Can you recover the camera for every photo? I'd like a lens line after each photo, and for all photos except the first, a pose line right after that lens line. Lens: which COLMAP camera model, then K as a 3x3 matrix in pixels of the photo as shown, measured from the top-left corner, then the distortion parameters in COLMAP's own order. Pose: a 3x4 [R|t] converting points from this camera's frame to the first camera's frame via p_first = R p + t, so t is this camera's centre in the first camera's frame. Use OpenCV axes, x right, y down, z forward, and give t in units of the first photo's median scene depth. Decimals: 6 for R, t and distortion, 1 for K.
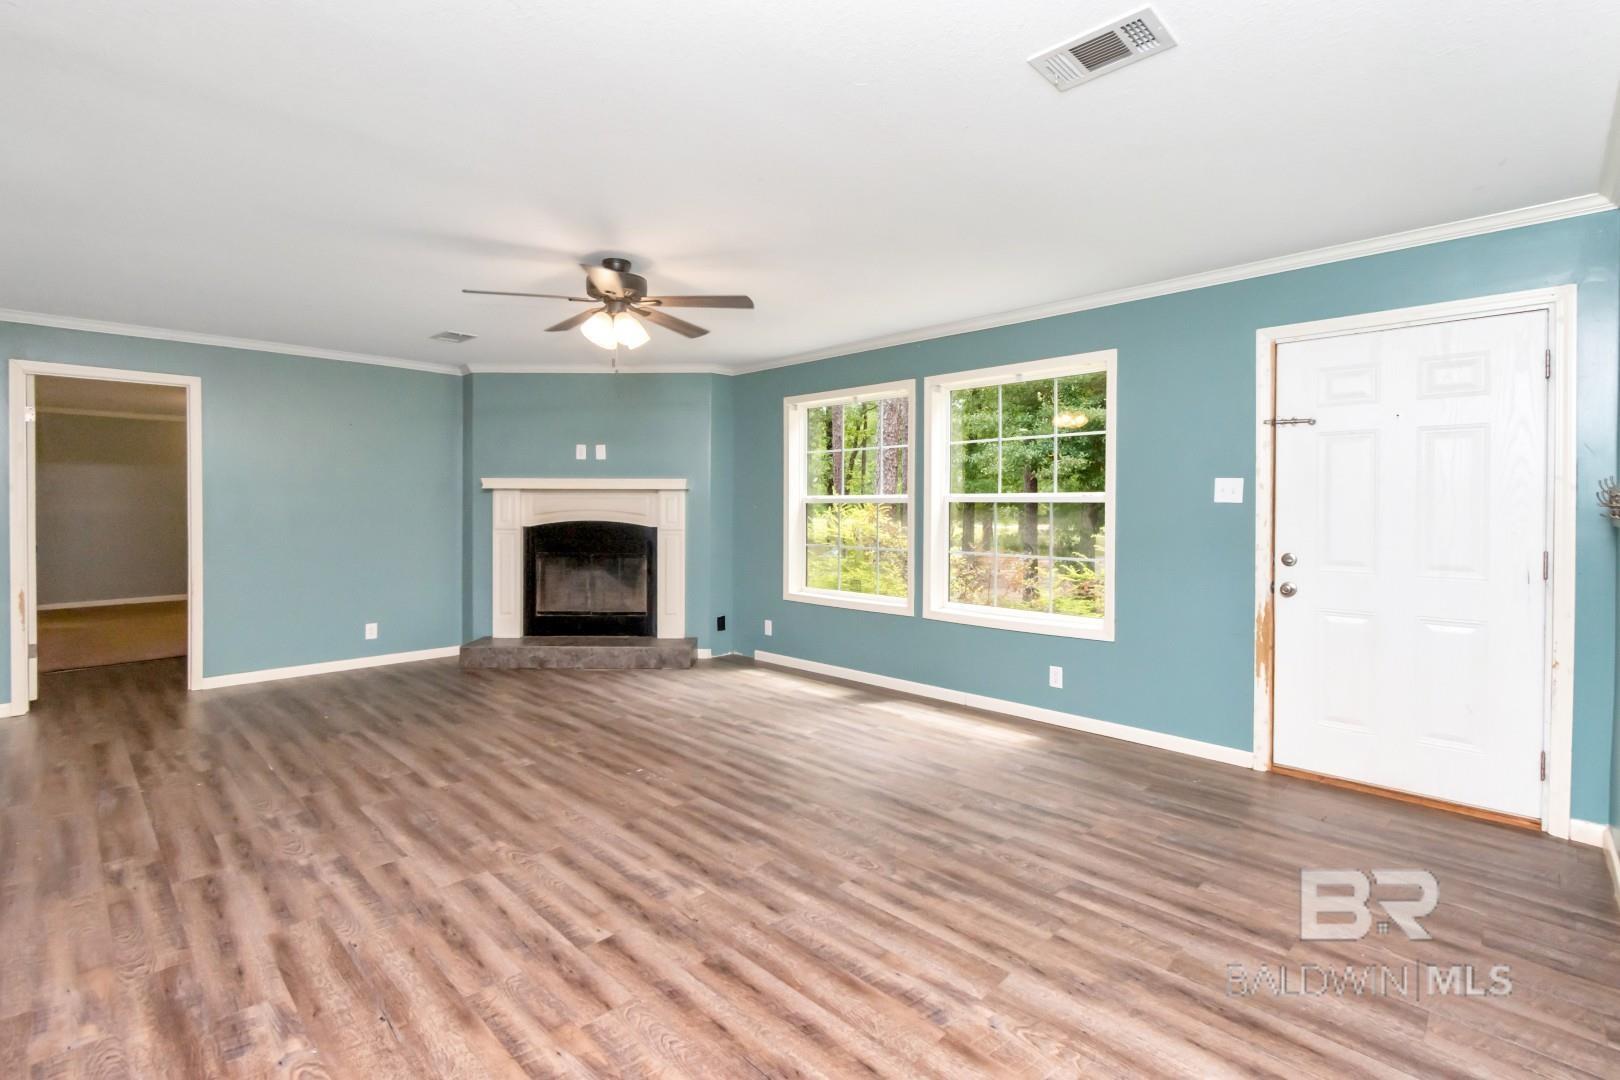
lens RADIAL K [[726.2, 0, 793.4], [0, 726.2, 508.9], [0, 0, 1]] dist [0.001715, 0.000423]
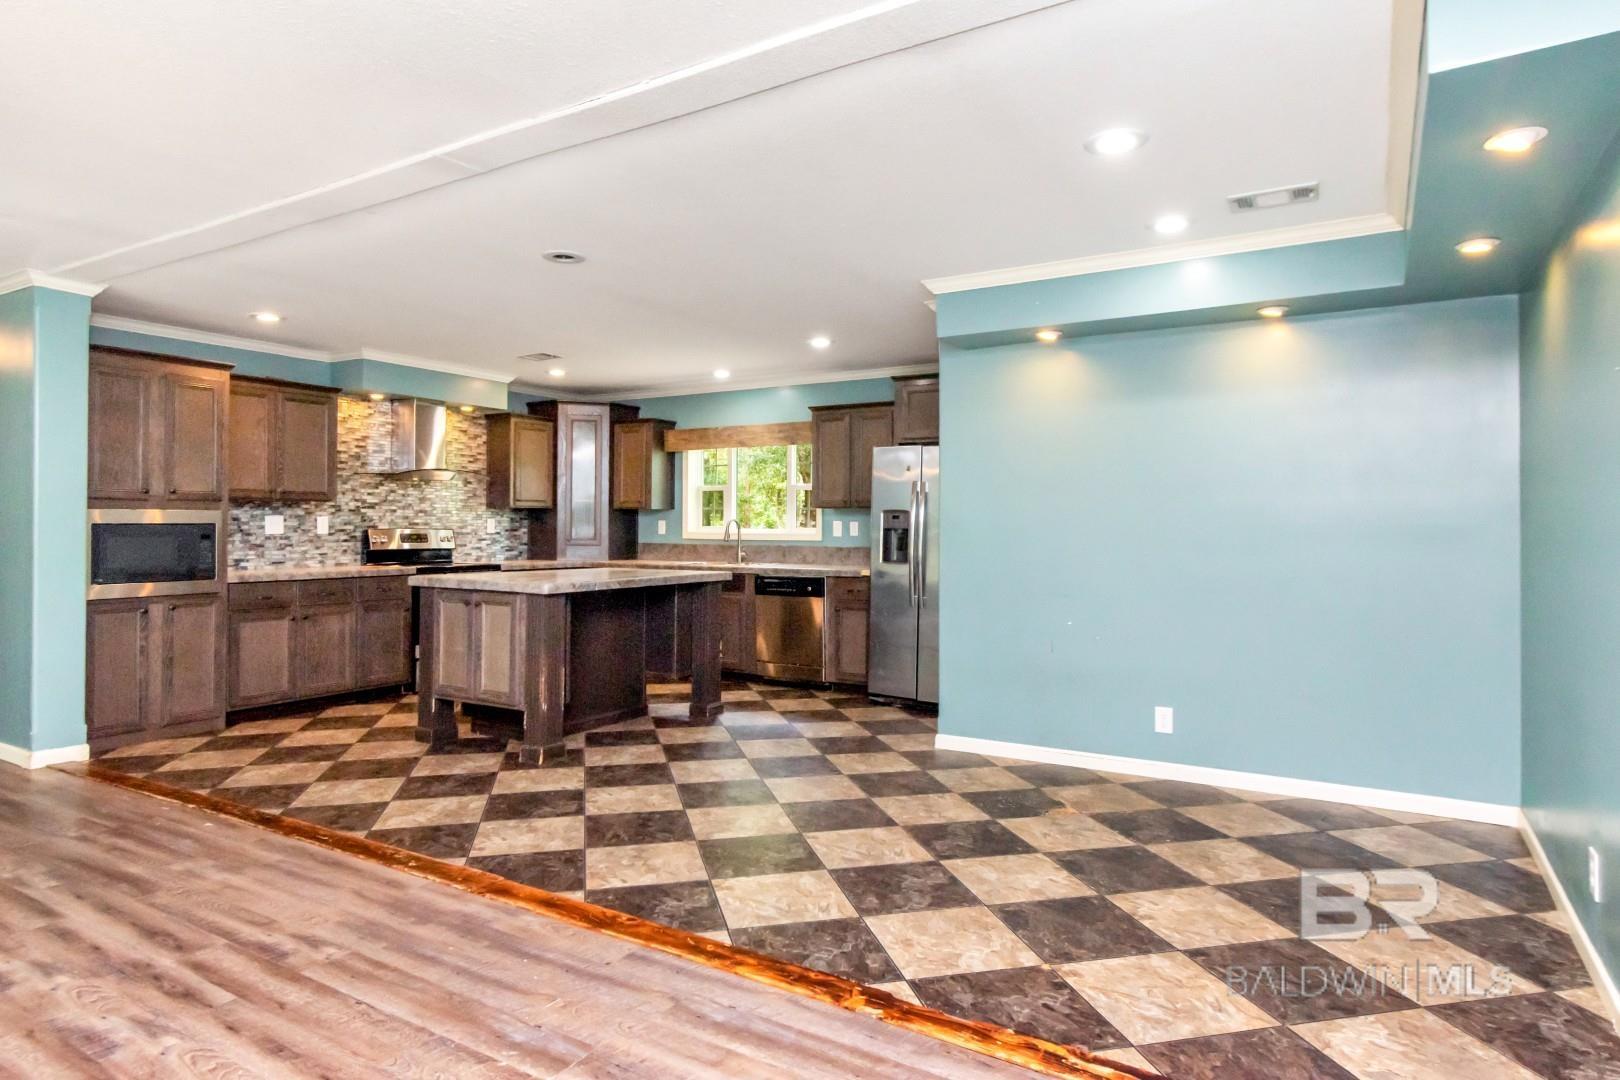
lens RADIAL K [[934.8, 0, 813.0], [0, 934.8, 529.2], [0, 0, 1]] dist [0.001104, -0.001676]
pose [[-0.972331, -0.008350, -0.233458, -0.921451], [-0.009850, 0.999938, 0.005261, 0.015677], [0.233400, 0.007415, -0.972353, 1.621461]]
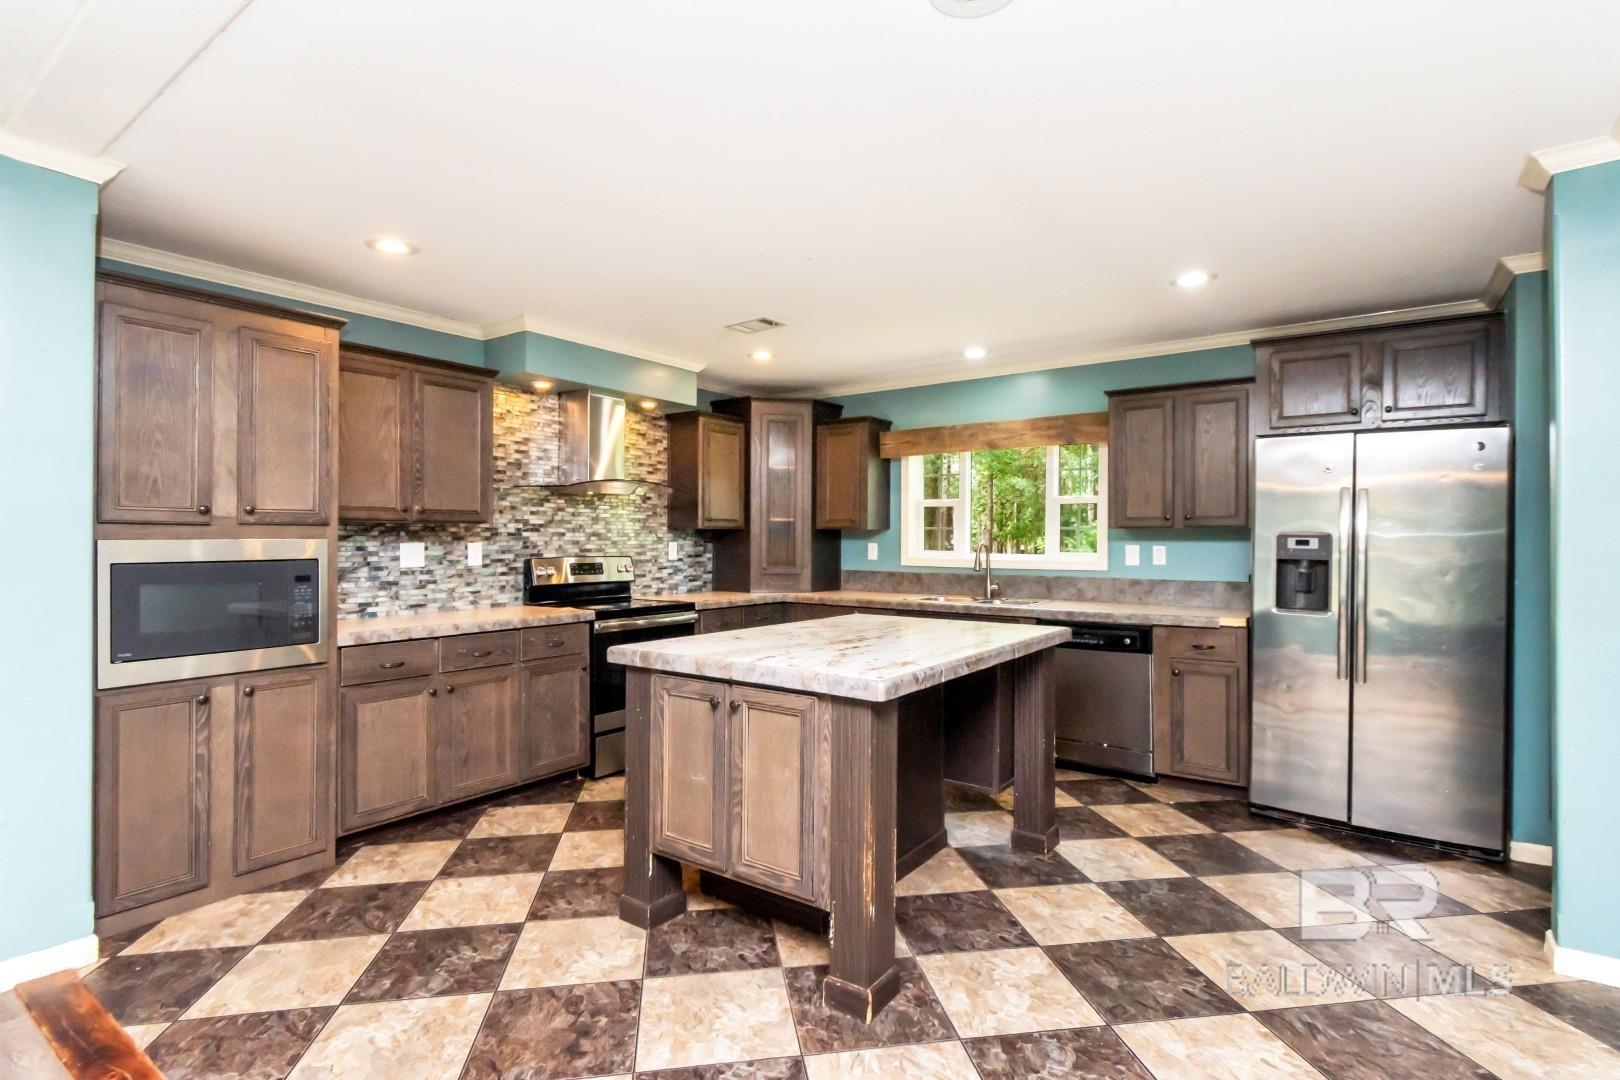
lens RADIAL K [[786.7, 0, 802.0], [0, 786.7, 542.4], [0, 0, 1]] dist [0.001004, 0.000516]
pose [[-0.989906, -0.005012, -0.141637, -0.714068], [-0.006093, 0.999956, 0.007200, -0.003876], [0.141595, 0.007990, -0.989892, 0.775324]]
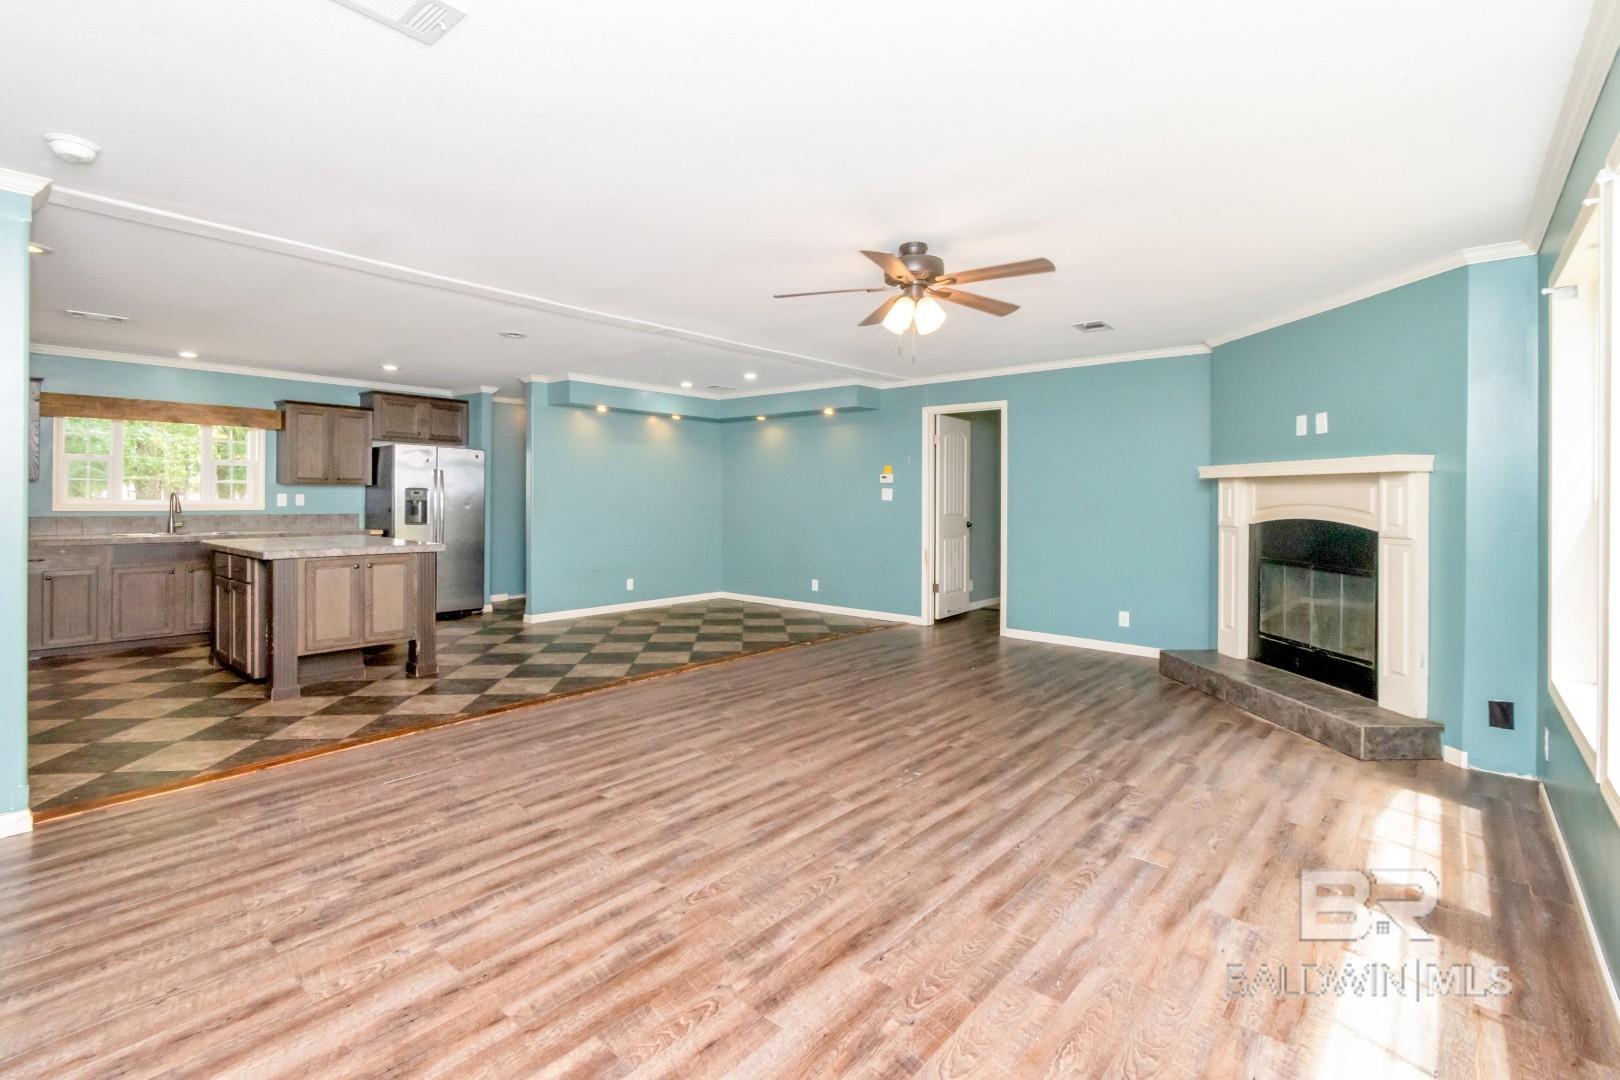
lens RADIAL K [[750.0, 0, 814.6], [0, 750.0, 490.9], [0, 0, 1]] dist [0.001583, 0.000564]
pose [[0.084104, -0.010044, -0.996406, 0.793451], [-0.012806, 0.999856, -0.011160, 0.004076], [0.996375, 0.013698, 0.083964, 0.817755]]
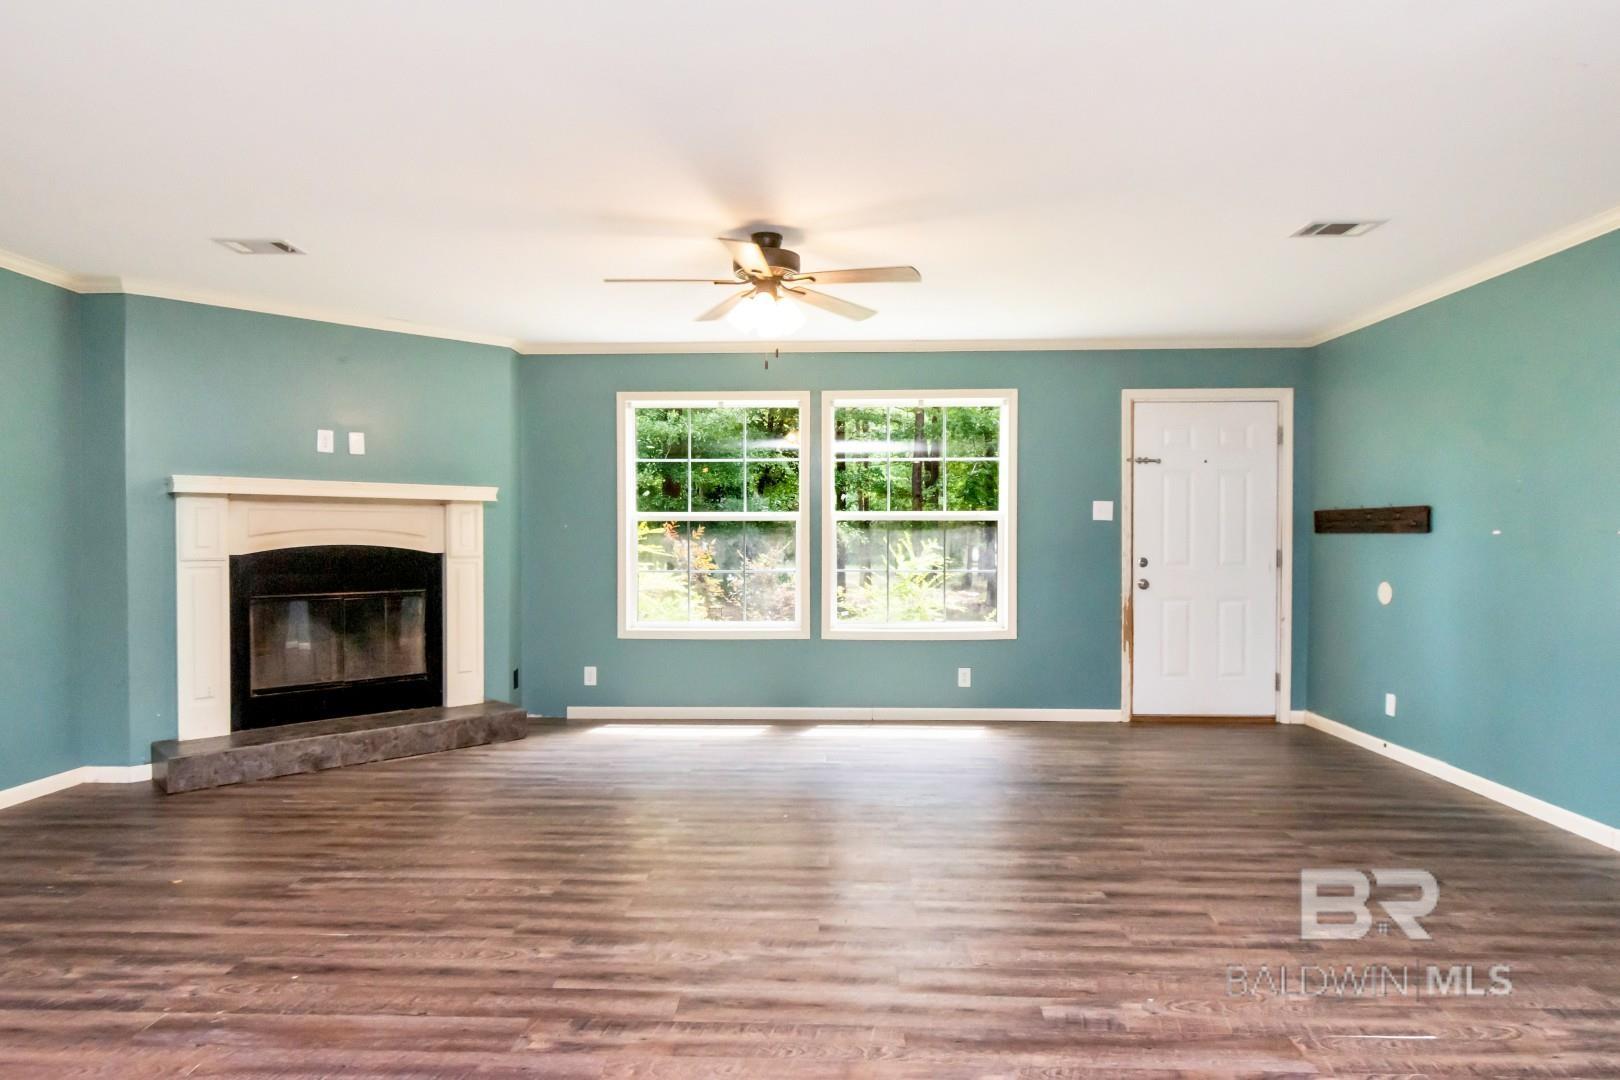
lens RADIAL K [[932.2, 0, 785.0], [0, 932.2, 546.1], [0, 0, 1]] dist [0.000006, -0.002110]
pose [[0.741343, -0.009567, 0.671058, -1.021048], [0.005071, 0.999950, 0.008653, 0.021829], [-0.671107, -0.003011, 0.741354, 0.166663]]
